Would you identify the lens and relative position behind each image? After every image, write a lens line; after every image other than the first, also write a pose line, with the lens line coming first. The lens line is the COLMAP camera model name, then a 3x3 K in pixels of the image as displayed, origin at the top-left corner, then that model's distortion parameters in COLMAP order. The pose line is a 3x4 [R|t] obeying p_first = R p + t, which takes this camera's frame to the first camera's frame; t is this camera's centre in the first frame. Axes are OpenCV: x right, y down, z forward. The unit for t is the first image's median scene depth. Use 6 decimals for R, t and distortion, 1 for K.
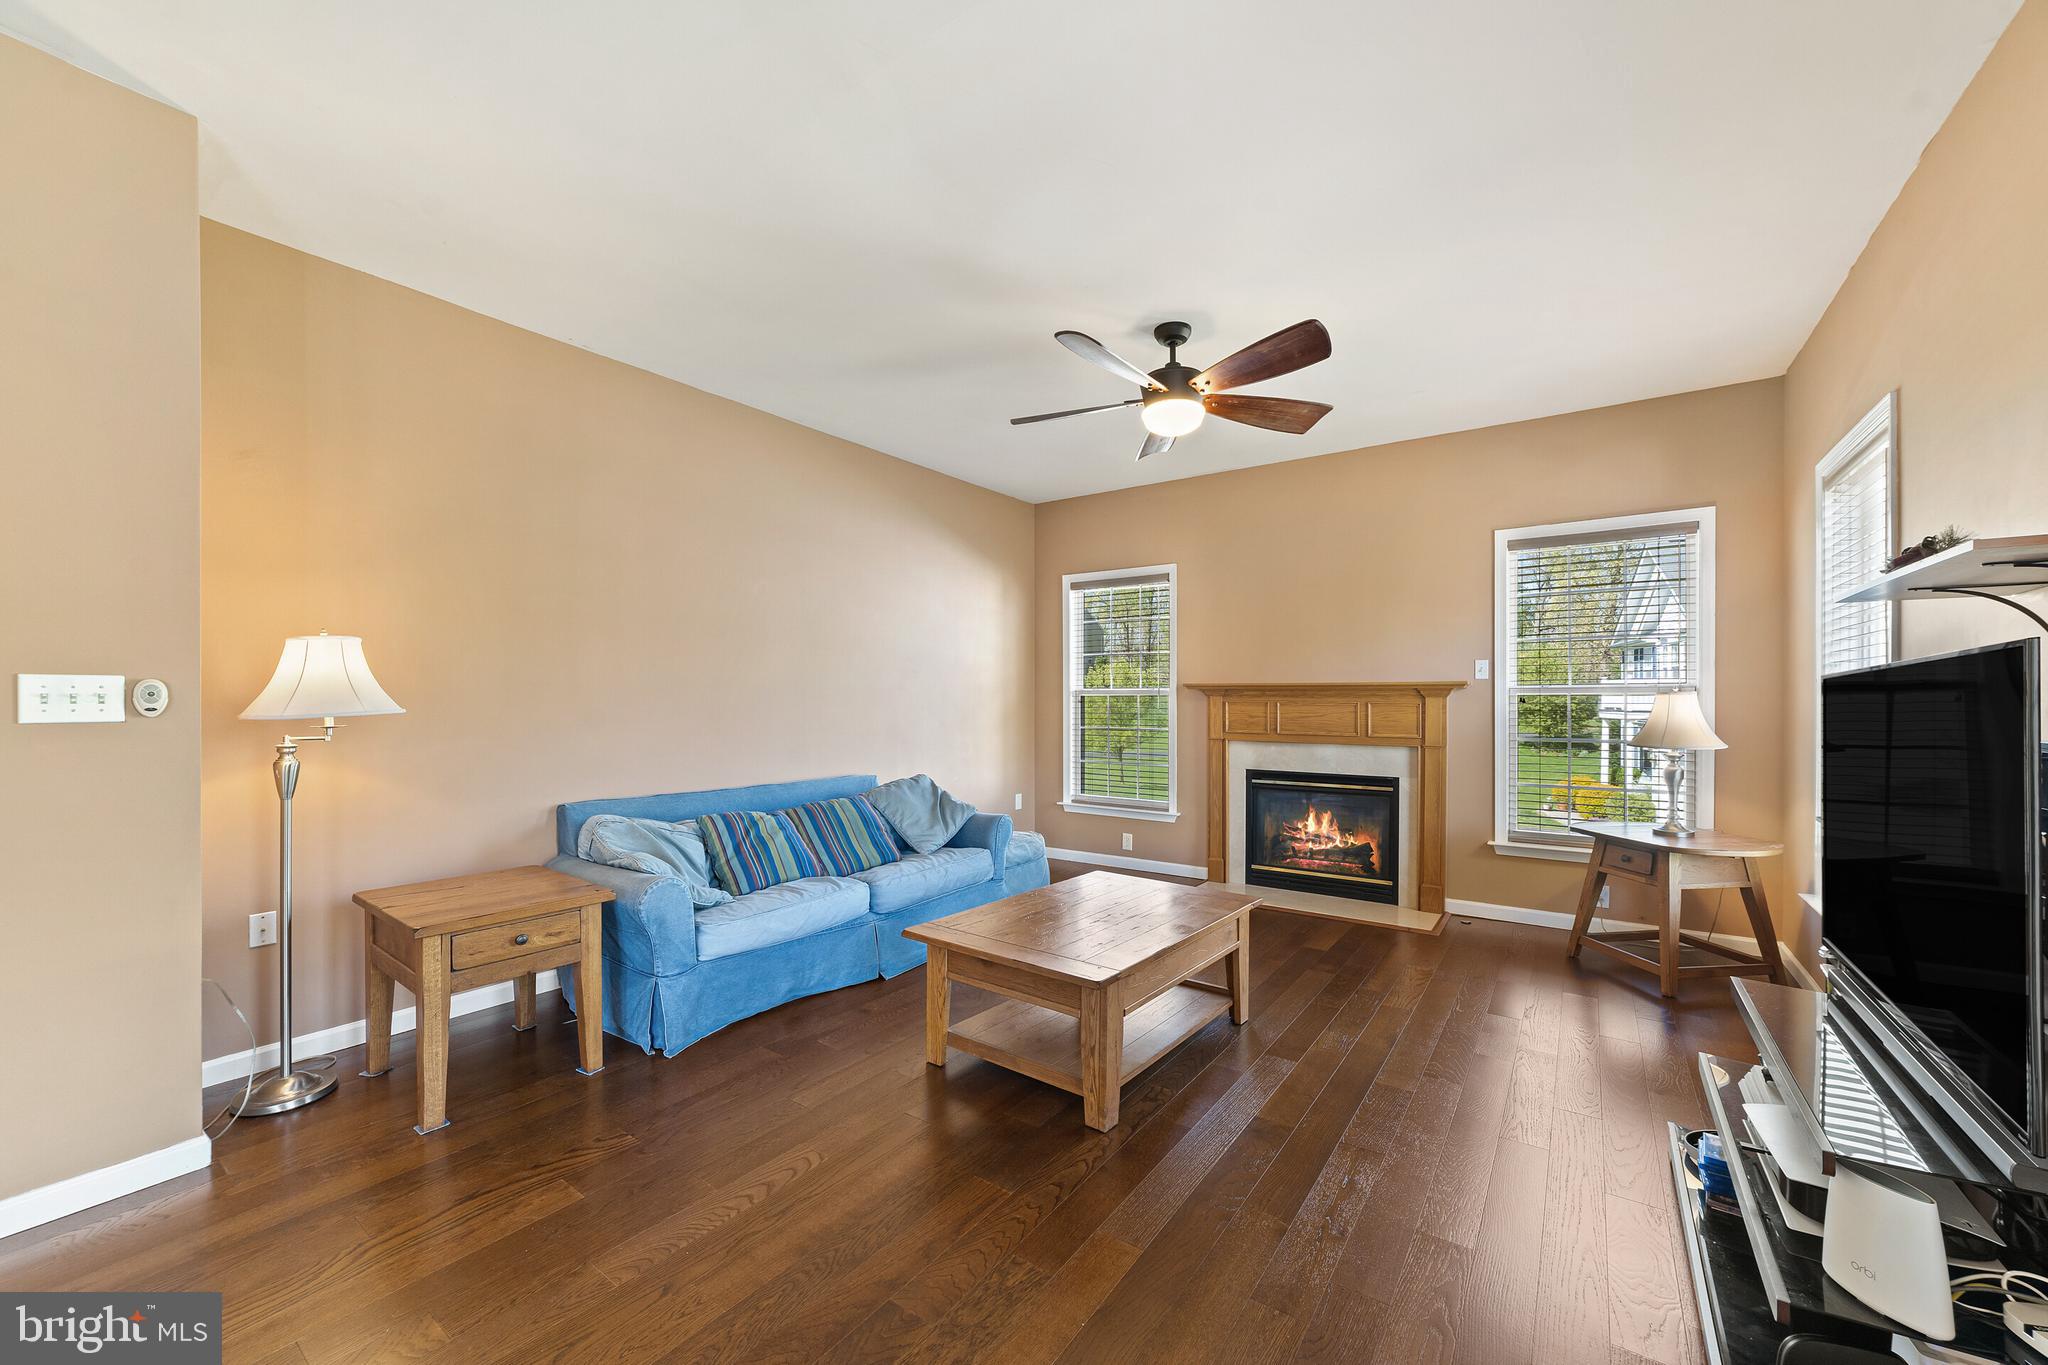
lens RADIAL K [[787.5, 0, 1037.1], [0, 787.5, 688.7], [0, 0, 1]] dist [-0.014035, 0.004386]
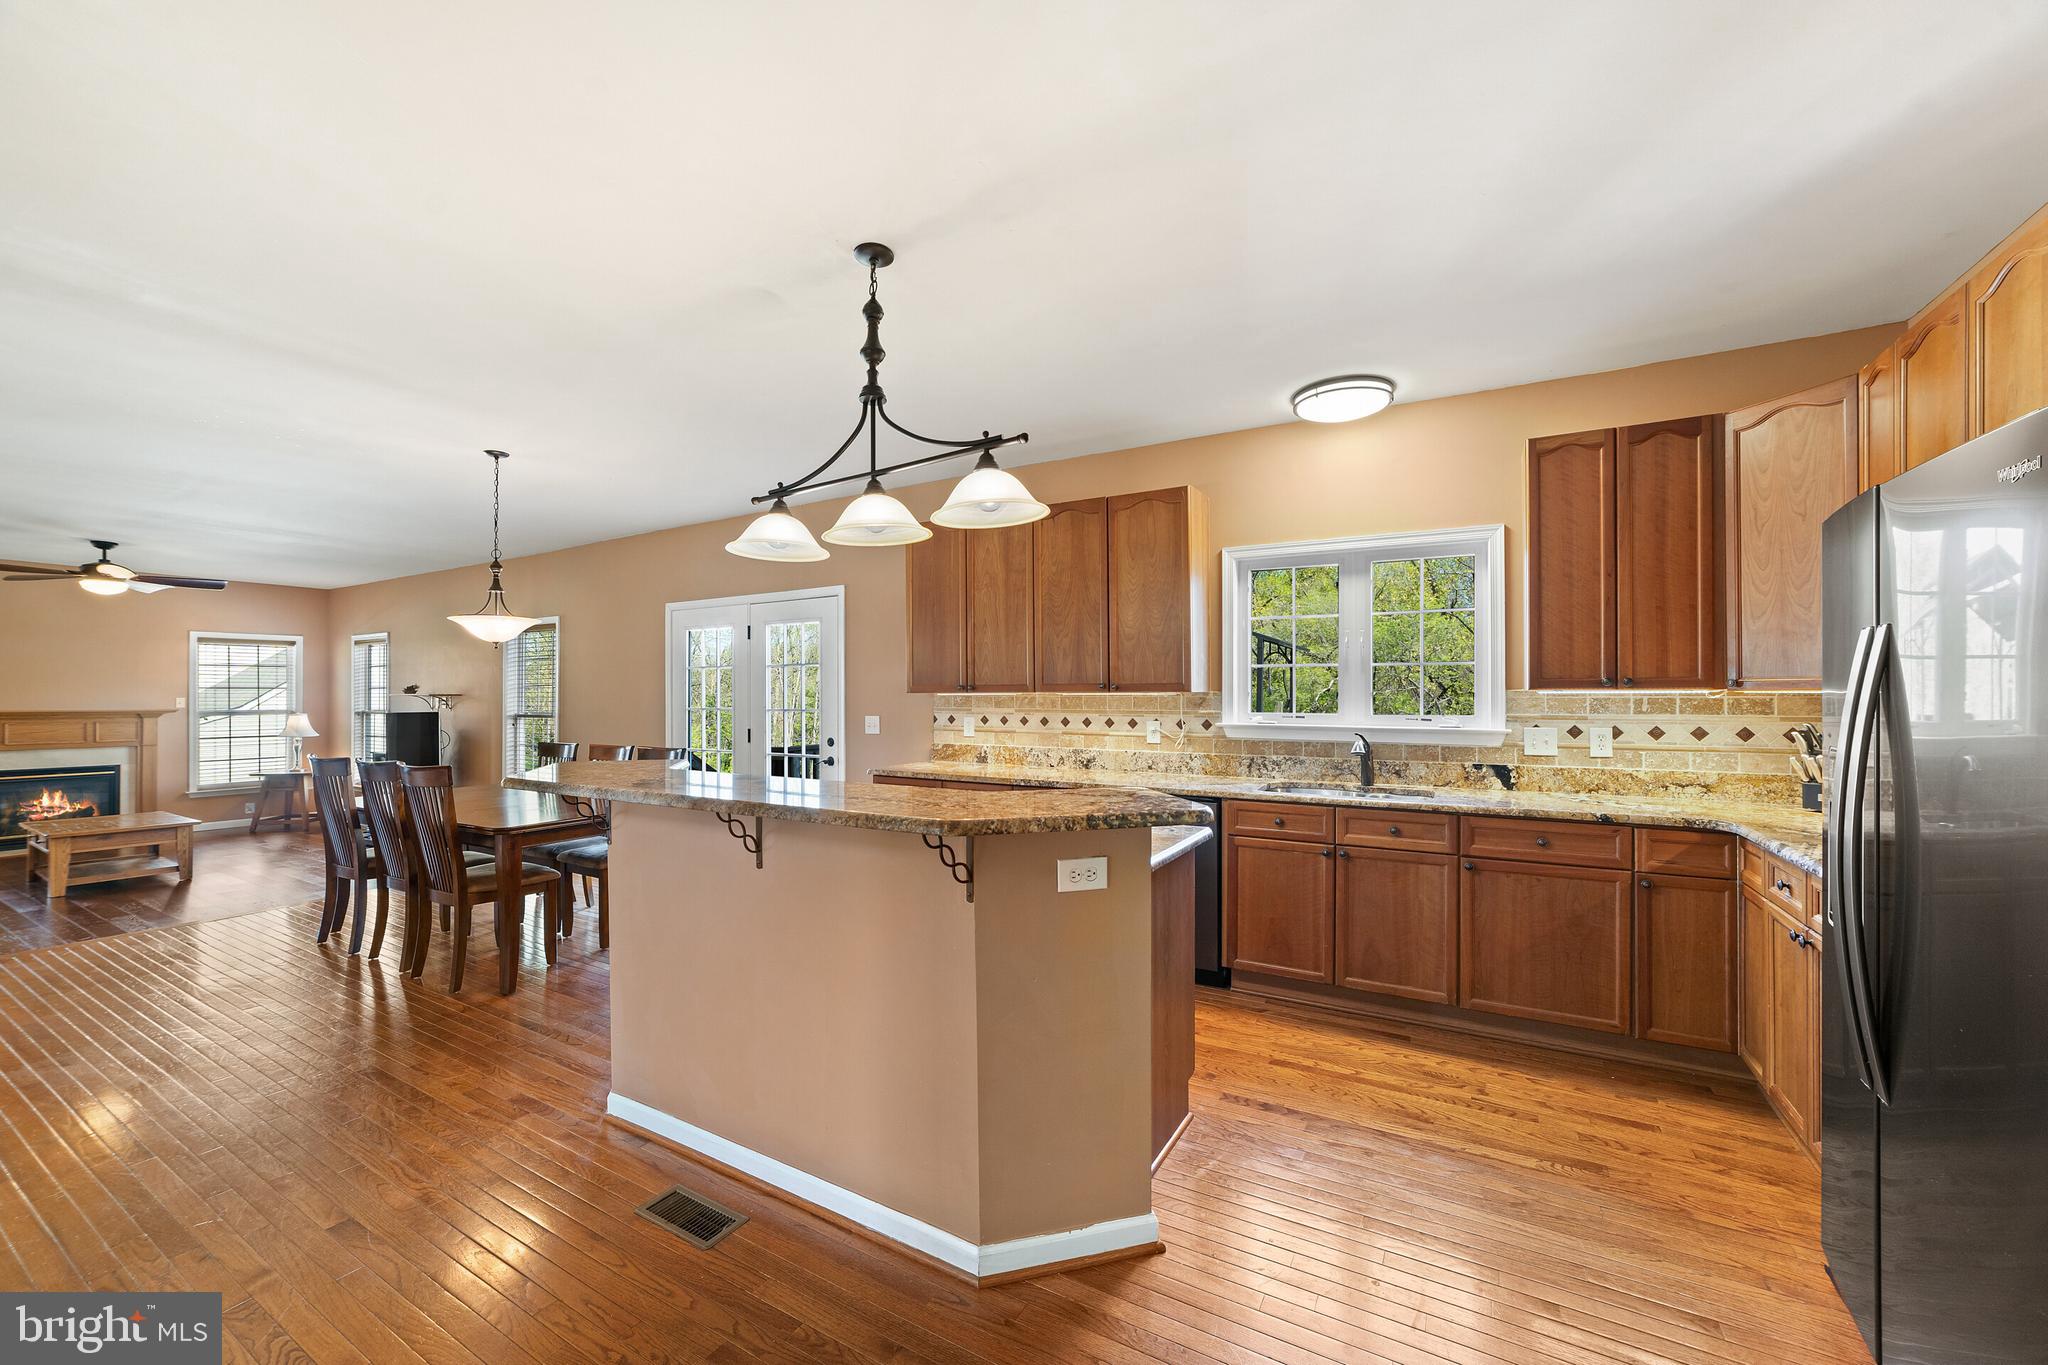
lens RADIAL K [[787.5, 0, 1044.4], [0, 787.5, 696.9], [0, 0, 1]] dist [-0.014035, 0.004386]
pose [[-0.087458, 0.008530, 0.996132, -1.382322], [-0.003210, 0.999956, -0.008845, -0.027262], [-0.996163, -0.003971, -0.087426, -0.854961]]
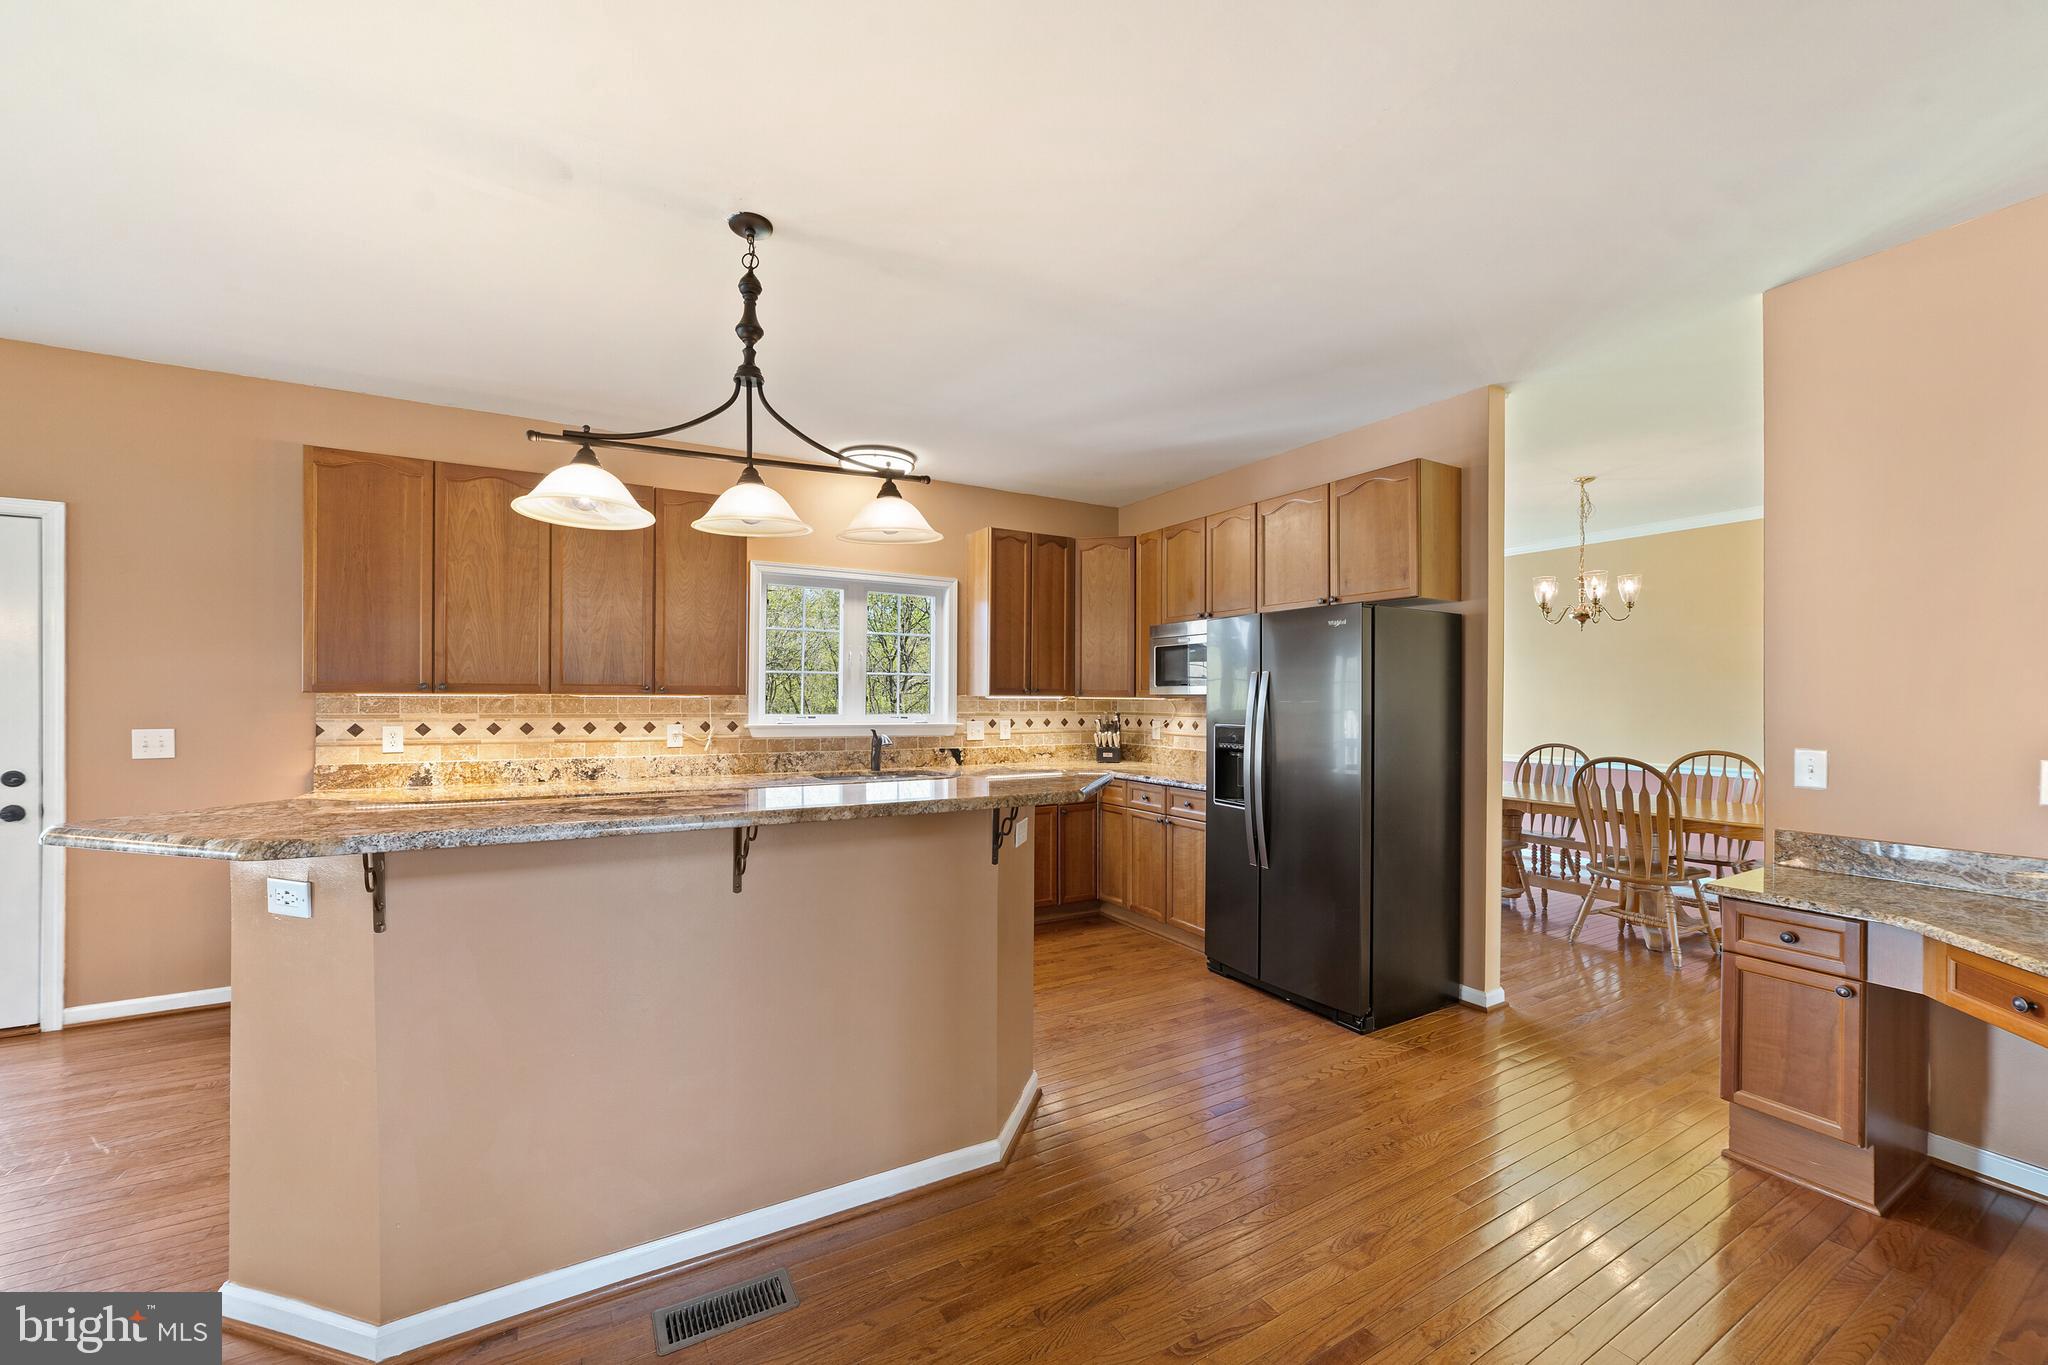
lens RADIAL K [[787.5, 0, 1020.0], [0, 787.5, 701.5], [0, 0, 1]] dist [-0.014035, 0.004386]
pose [[-0.900616, 0.005886, 0.434577, -1.224096], [0.003358, 0.999973, -0.006584, -0.026414], [-0.434604, -0.004470, -0.900611, -0.444353]]
